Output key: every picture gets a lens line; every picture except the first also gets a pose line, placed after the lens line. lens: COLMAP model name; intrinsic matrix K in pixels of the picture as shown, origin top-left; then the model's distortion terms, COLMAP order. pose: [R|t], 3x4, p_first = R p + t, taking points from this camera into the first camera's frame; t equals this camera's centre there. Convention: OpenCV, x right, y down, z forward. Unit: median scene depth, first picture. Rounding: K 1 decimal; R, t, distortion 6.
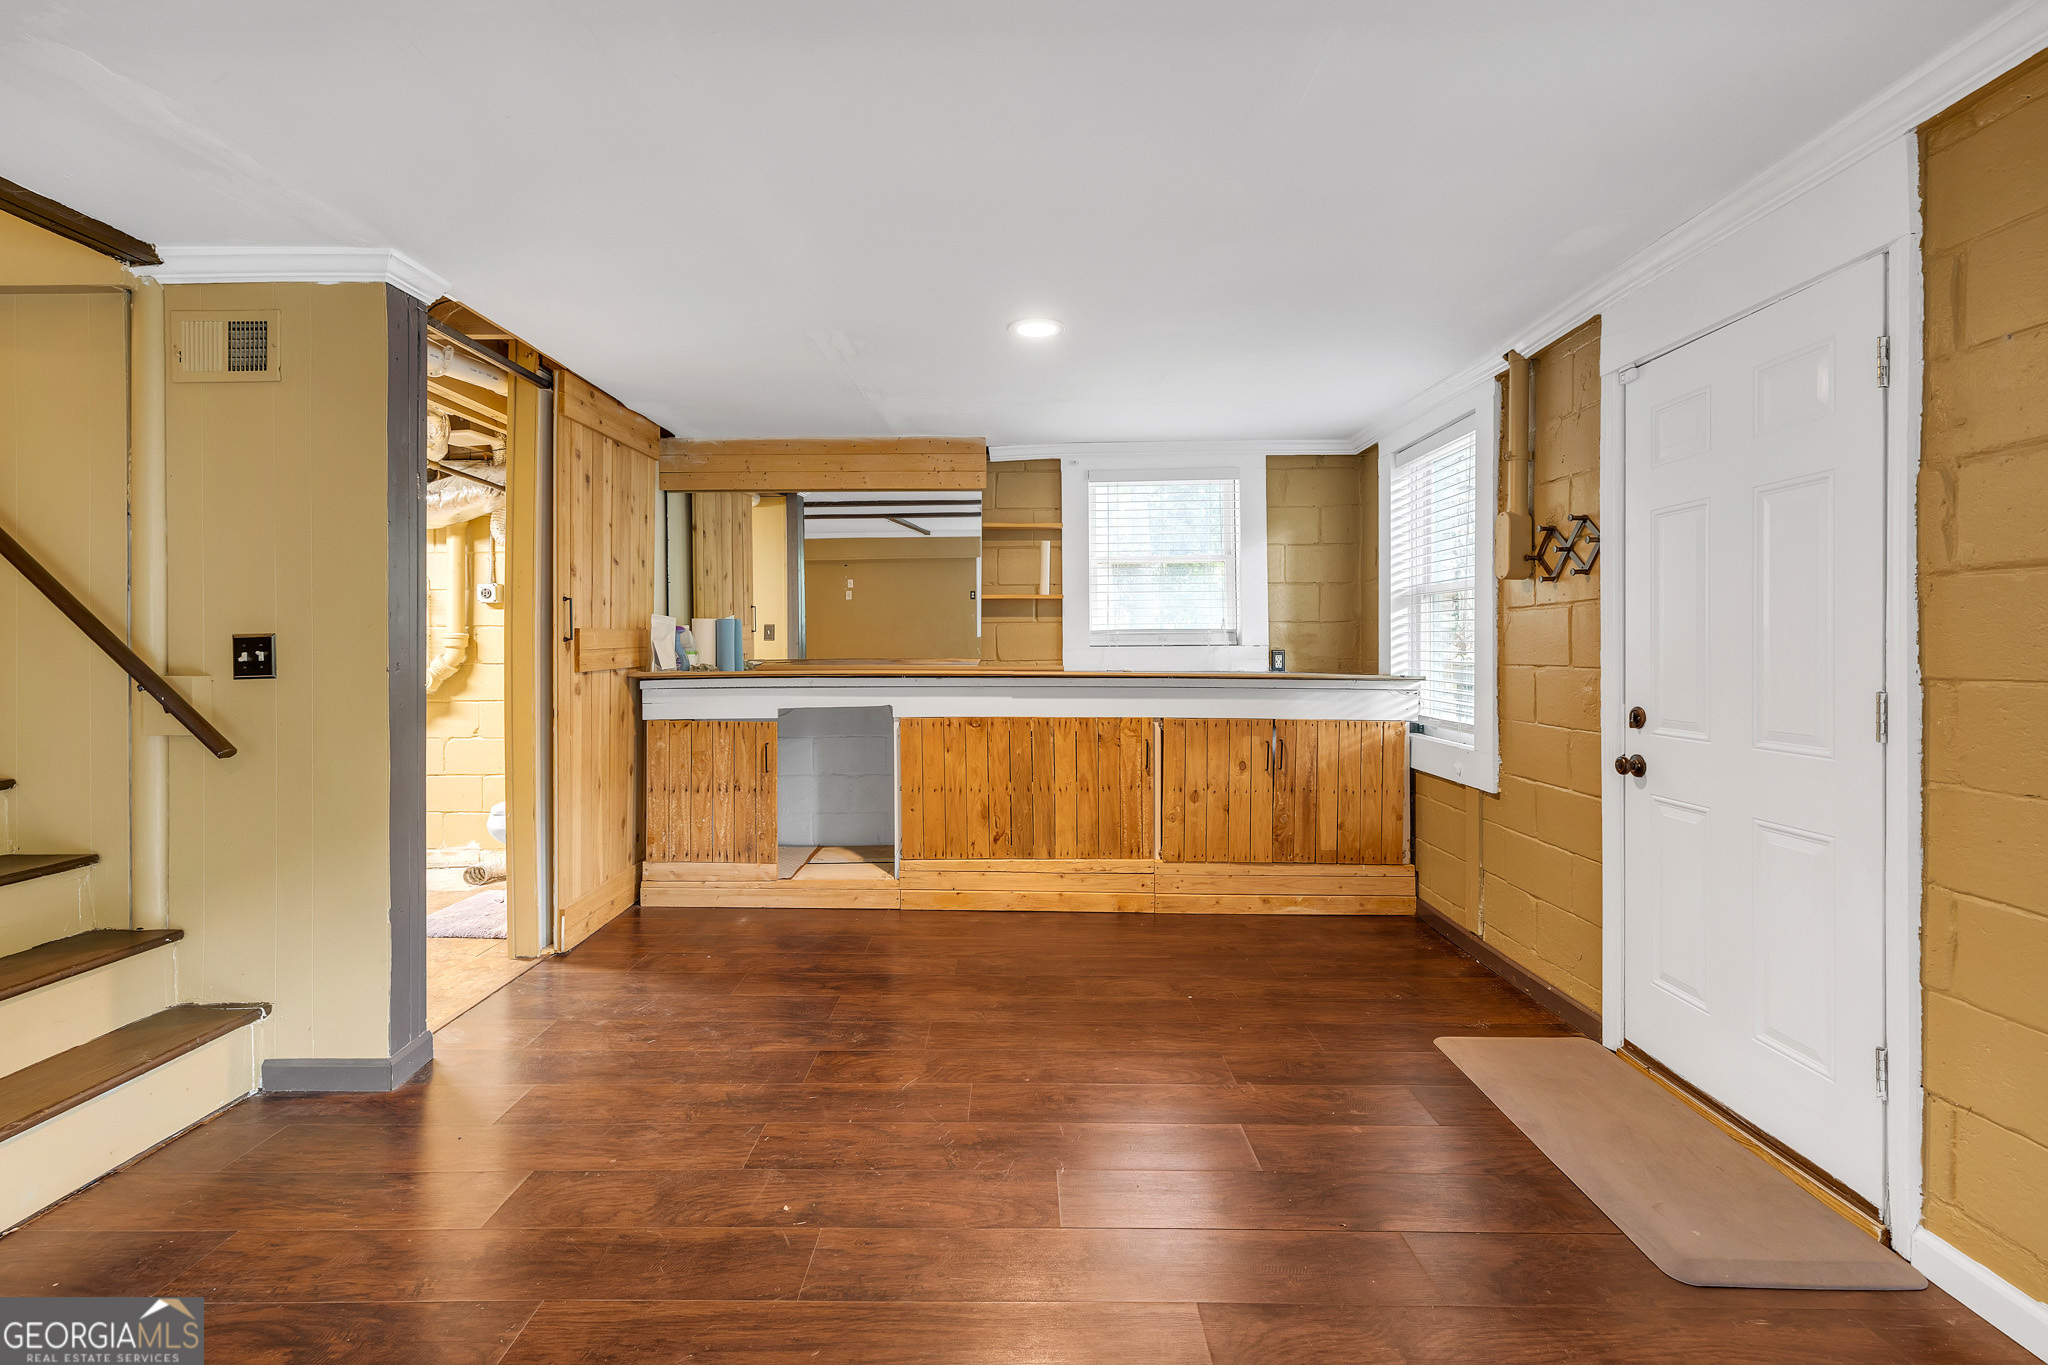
lens RADIAL K [[879.0, 0, 1023.1], [0, 879.0, 650.4], [0, 0, 1]] dist [-0.001786, -0.000743]
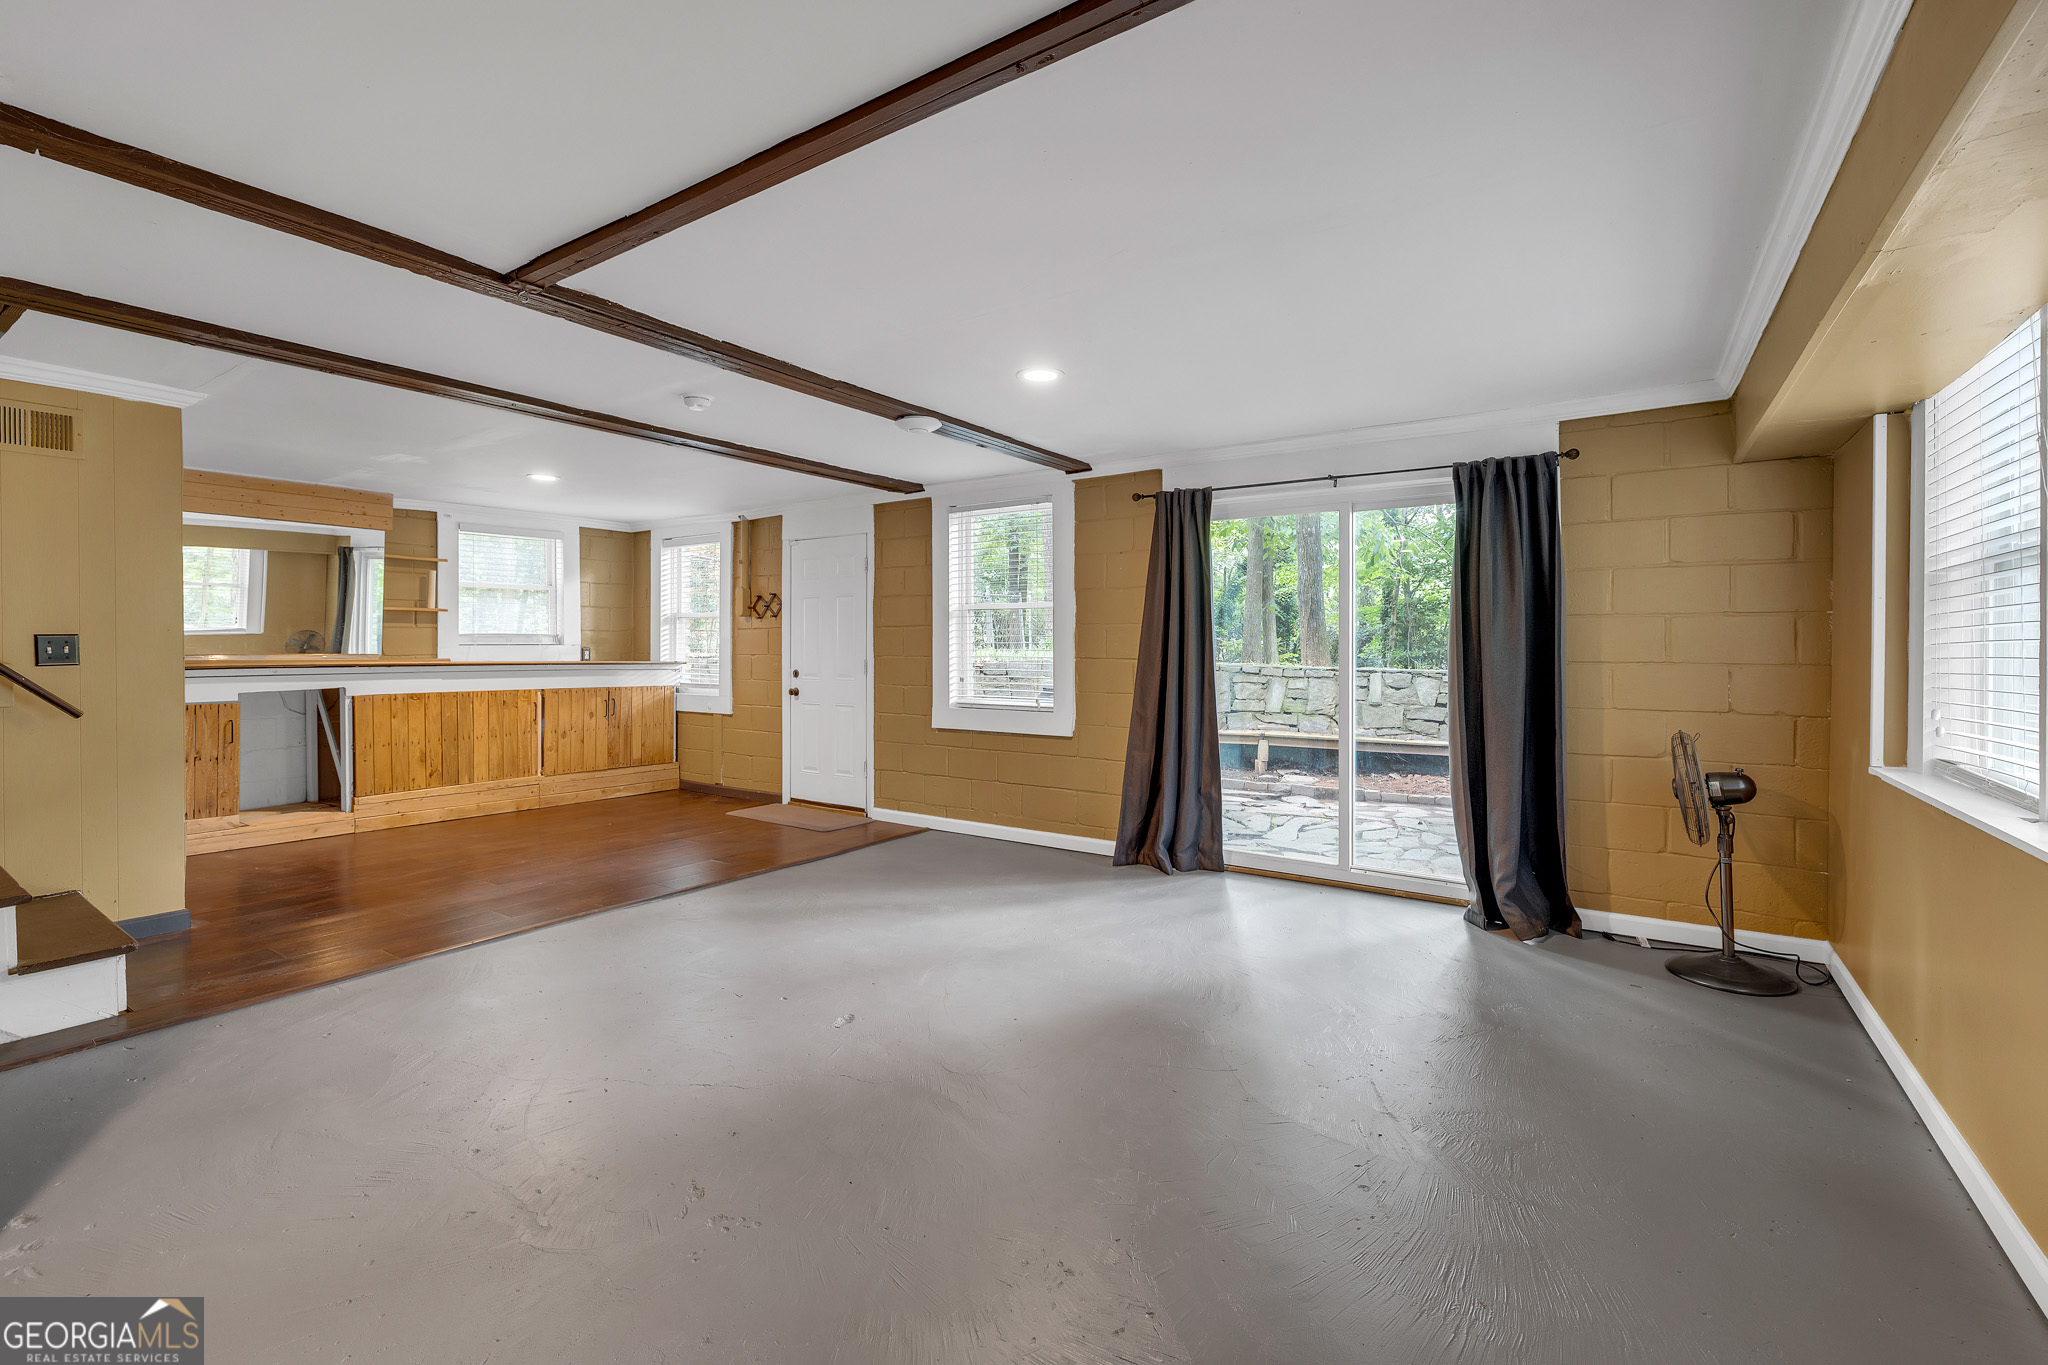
lens RADIAL K [[879.0, 0, 1019.9], [0, 879.0, 649.7], [0, 0, 1]] dist [-0.001786, -0.000743]
pose [[0.551725, 0.000633, 0.834026, -0.723173], [-0.000495, 1.000000, -0.000431, 0.003742], [-0.834026, -0.000175, 0.551726, -0.651393]]
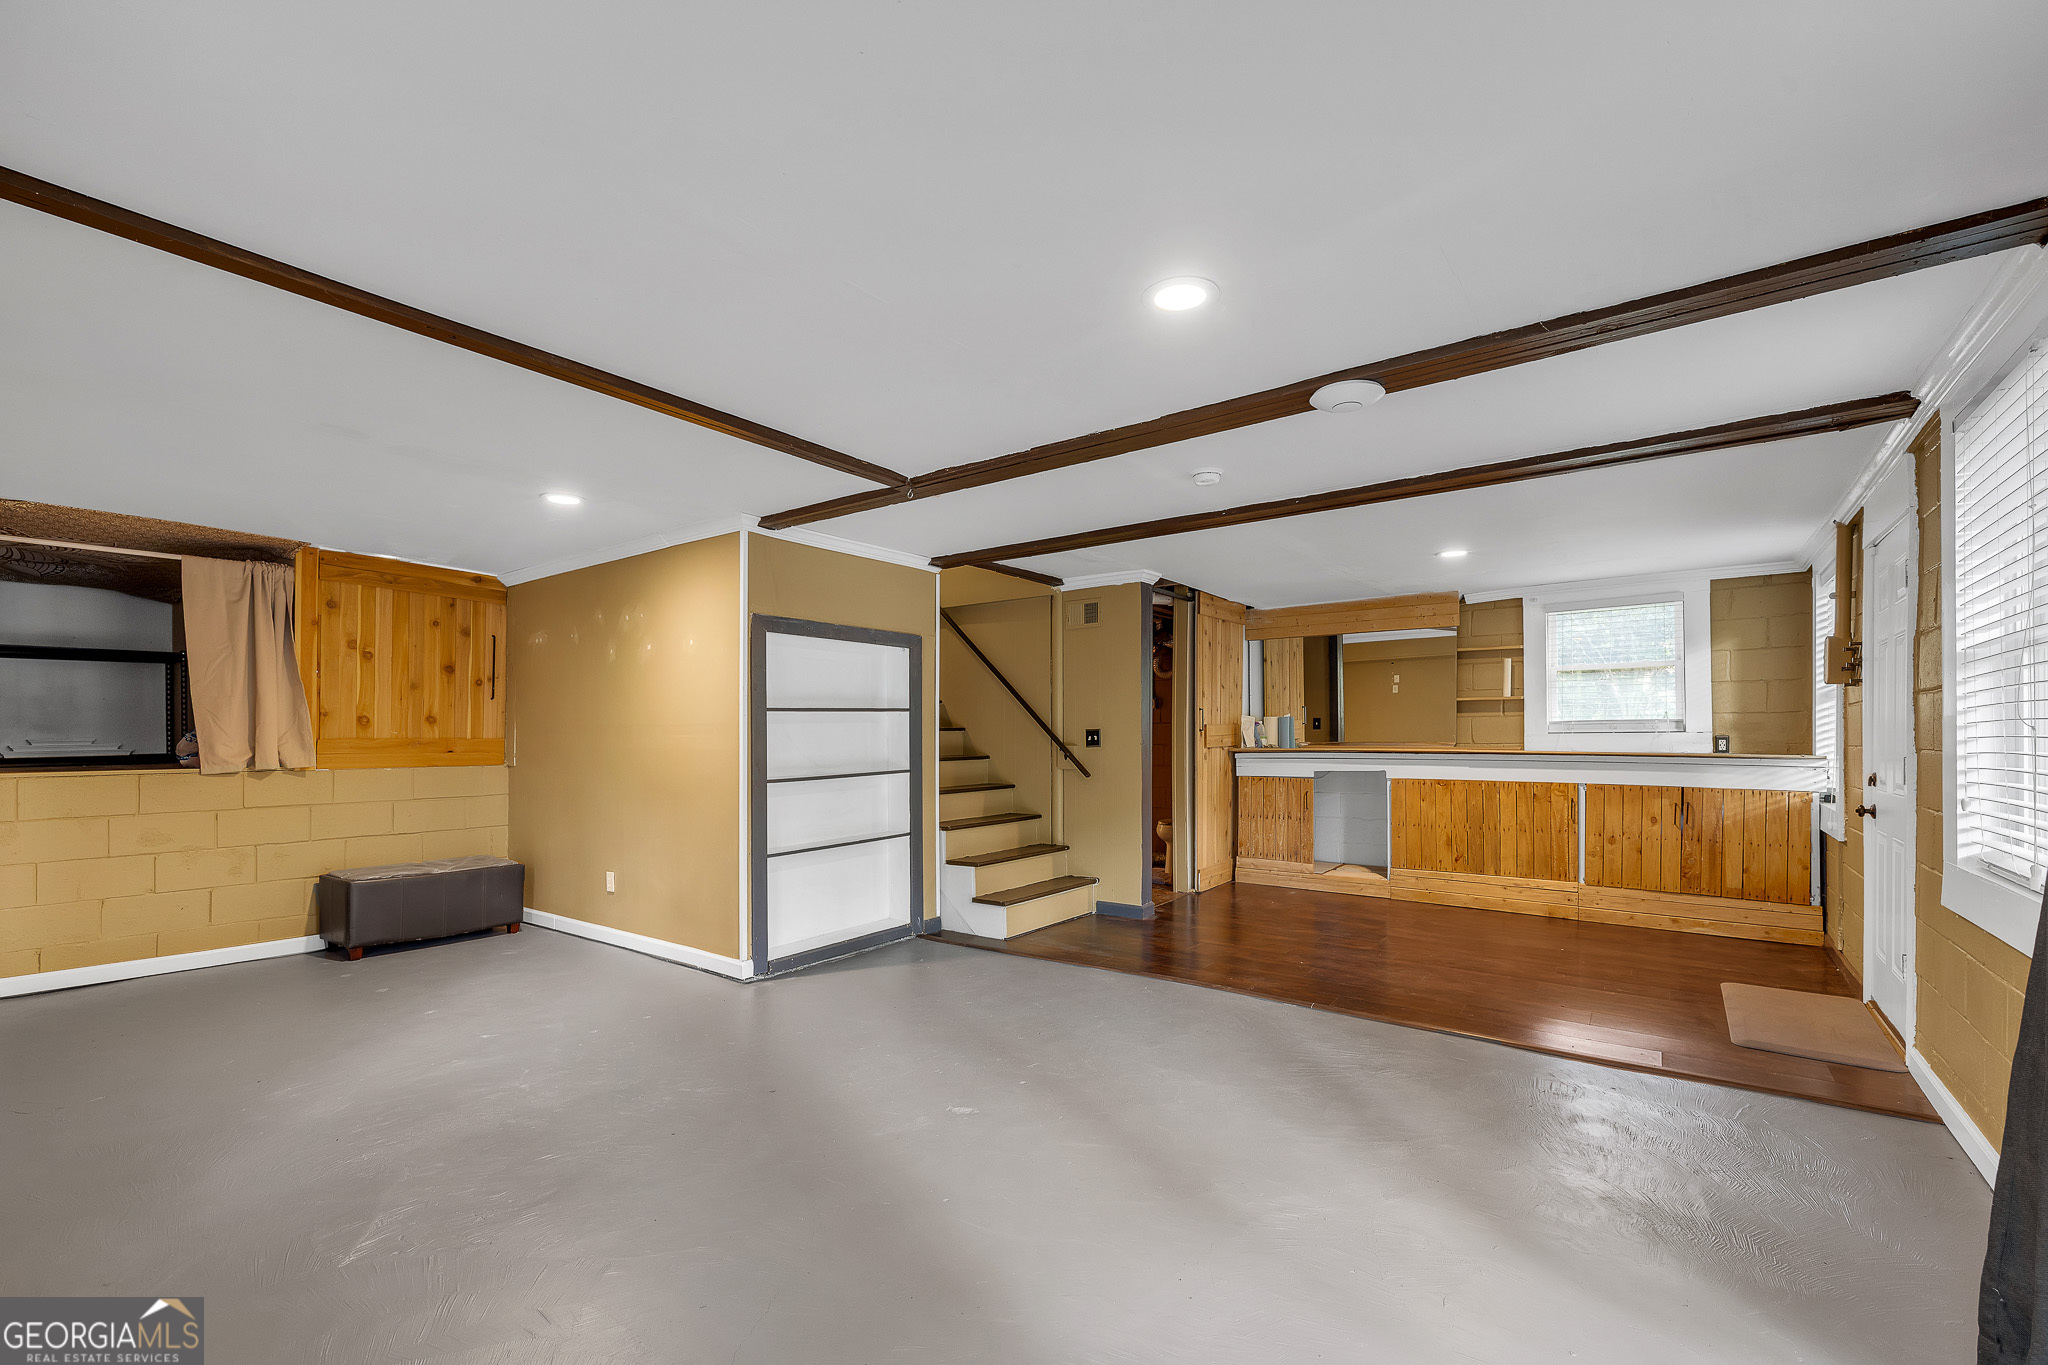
lens RADIAL K [[879.0, 0, 1023.8], [0, 879.0, 741.3], [0, 0, 1]] dist [-0.001786, -0.000743]
pose [[0.811721, 0.003107, -0.584037, 0.251151], [-0.001164, 0.999992, 0.003702, 0.004596], [0.584044, -0.002326, 0.811718, -0.683254]]
